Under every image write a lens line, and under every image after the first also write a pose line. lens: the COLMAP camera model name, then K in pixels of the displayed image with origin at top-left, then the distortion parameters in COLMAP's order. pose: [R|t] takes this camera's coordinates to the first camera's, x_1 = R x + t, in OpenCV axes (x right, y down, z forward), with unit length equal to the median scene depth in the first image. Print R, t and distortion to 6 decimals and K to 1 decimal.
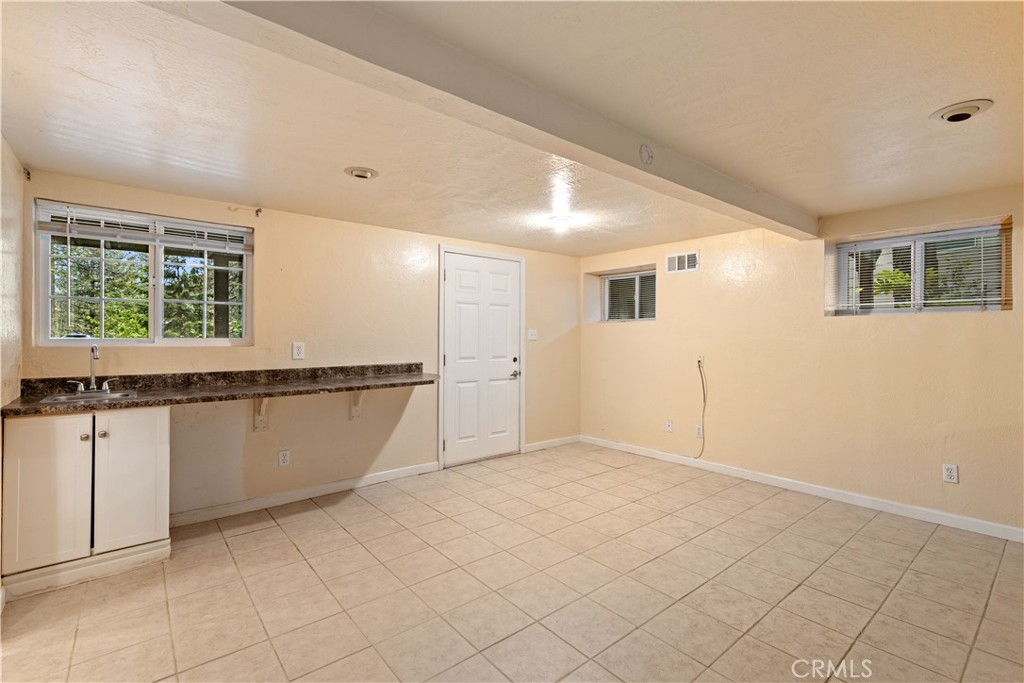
lens RADIAL K [[465.1, 0, 507.4], [0, 465.1, 336.8], [0, 0, 1]] dist [0.001268, 0.000099]
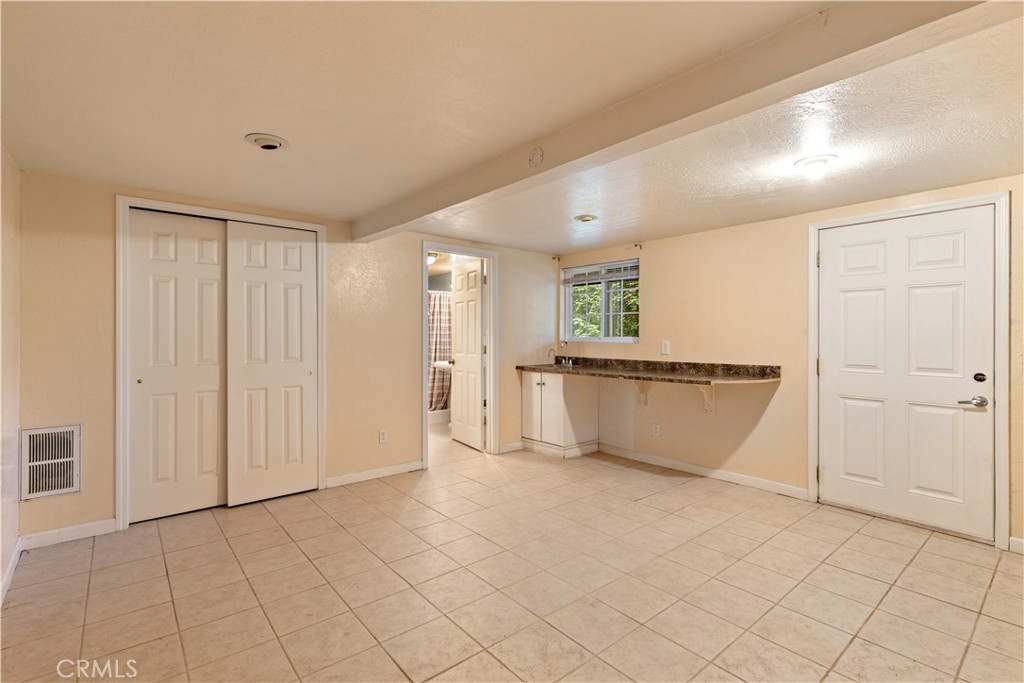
lens RADIAL K [[465.1, 0, 507.4], [0, 465.1, 336.8], [0, 0, 1]] dist [0.001268, 0.000099]
pose [[0.007919, 0.006336, -0.999949, 0.835808], [0.001571, 0.999979, 0.006348, -0.007415], [0.999967, -0.001622, 0.007909, 0.590336]]
